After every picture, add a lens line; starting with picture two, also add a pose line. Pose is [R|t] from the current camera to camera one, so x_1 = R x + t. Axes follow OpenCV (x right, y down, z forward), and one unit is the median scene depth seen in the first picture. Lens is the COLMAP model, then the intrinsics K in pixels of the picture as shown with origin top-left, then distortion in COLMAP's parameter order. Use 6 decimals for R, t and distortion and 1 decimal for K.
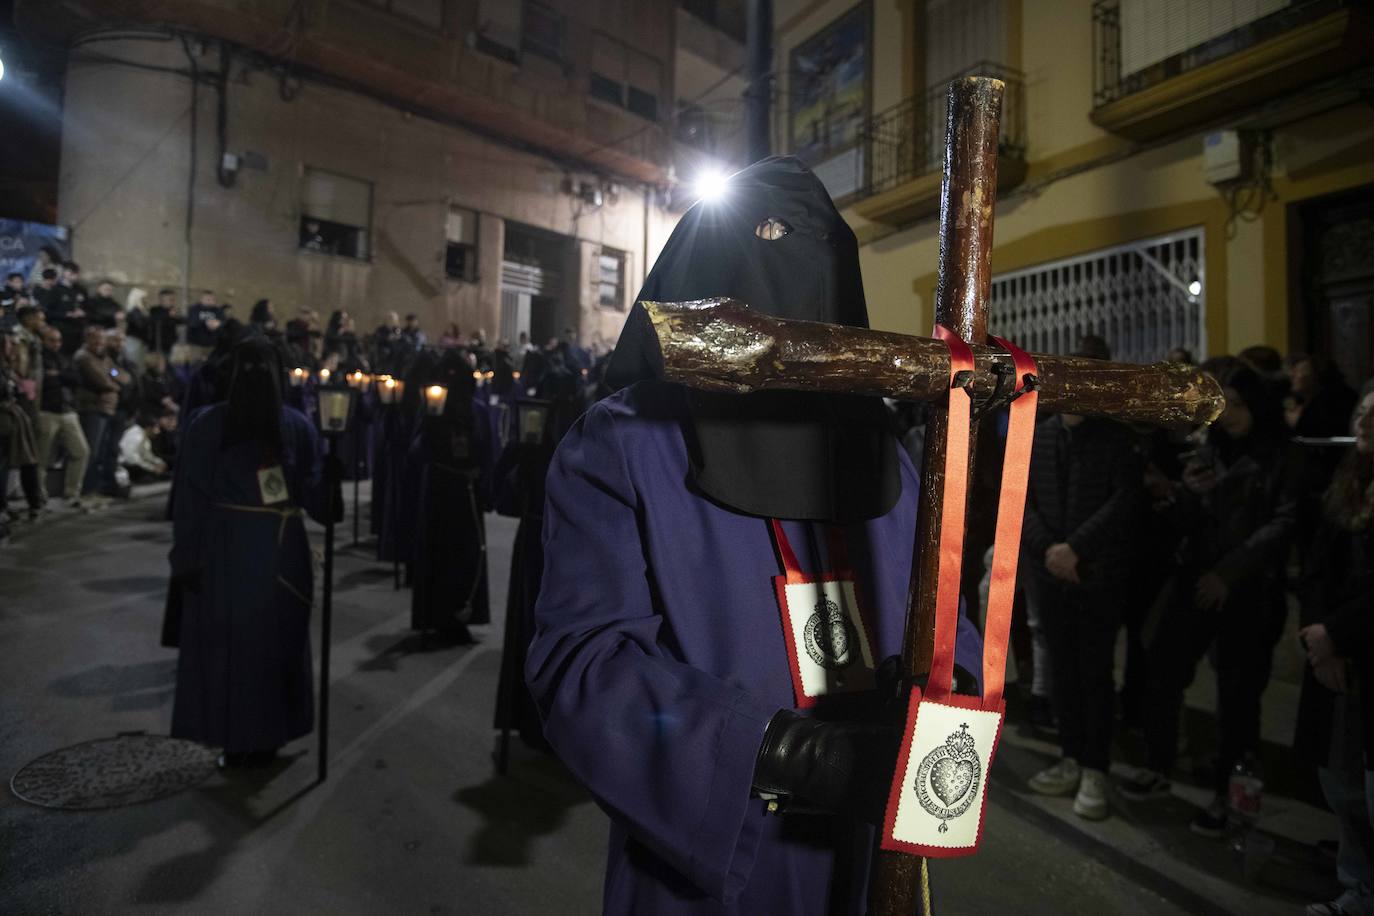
lens RADIAL K [[930.0, 0, 687.0], [0, 930.0, 458.0], [0, 0, 1]] dist [-0.123023, 0.064261]
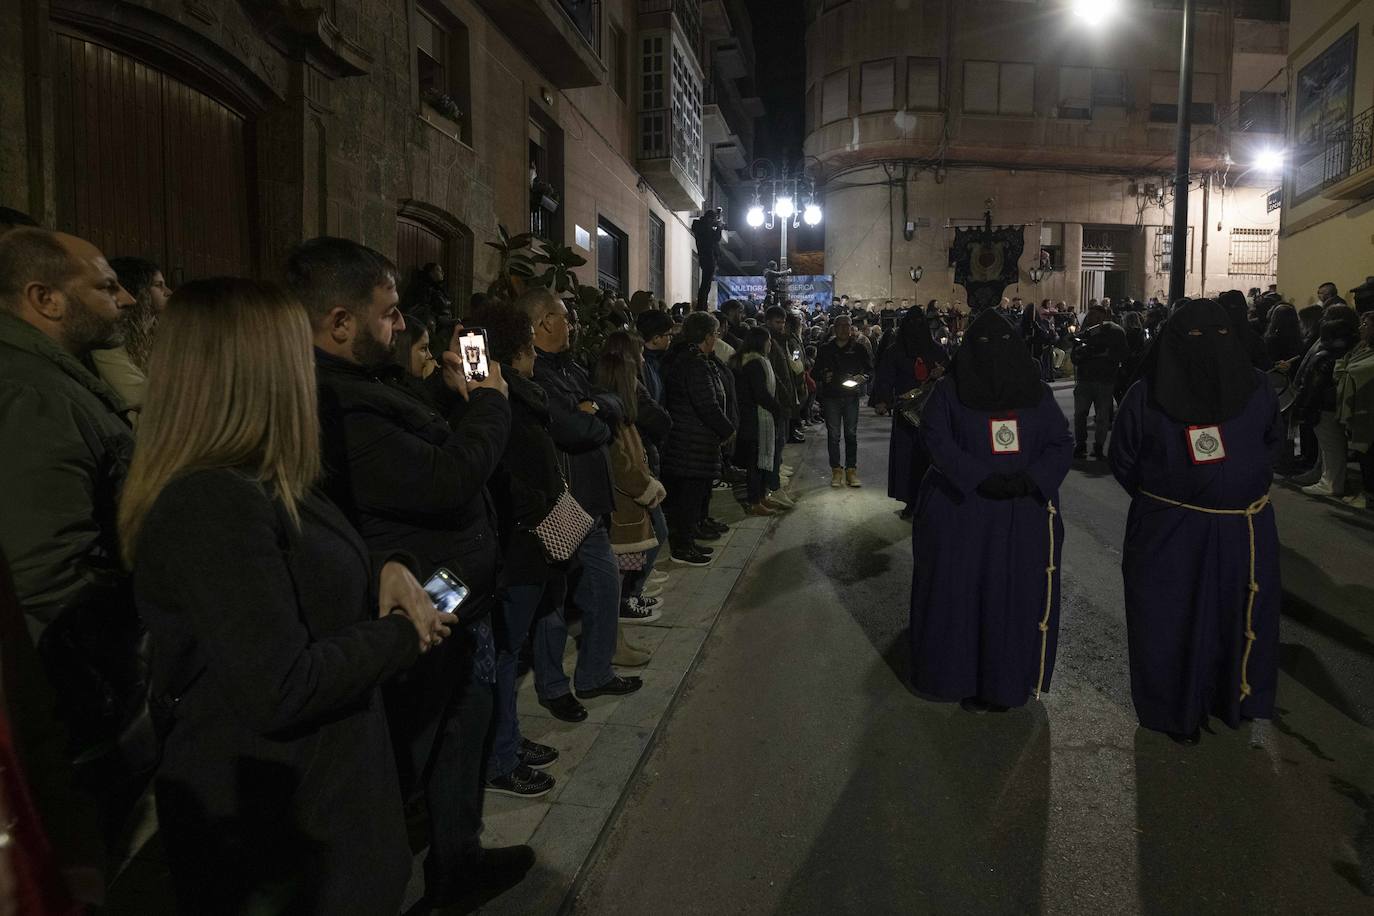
lens RADIAL K [[746.3, 0, 677.5], [0, 746.3, 459.9], [0, 0, 1]] dist [0.001225, -0.000582]
pose [[0.743579, 0.017645, -0.668415, 0.179949], [0.029180, 0.997843, 0.058802, 0.049231], [0.668011, -0.063228, 0.741461, -0.517117]]
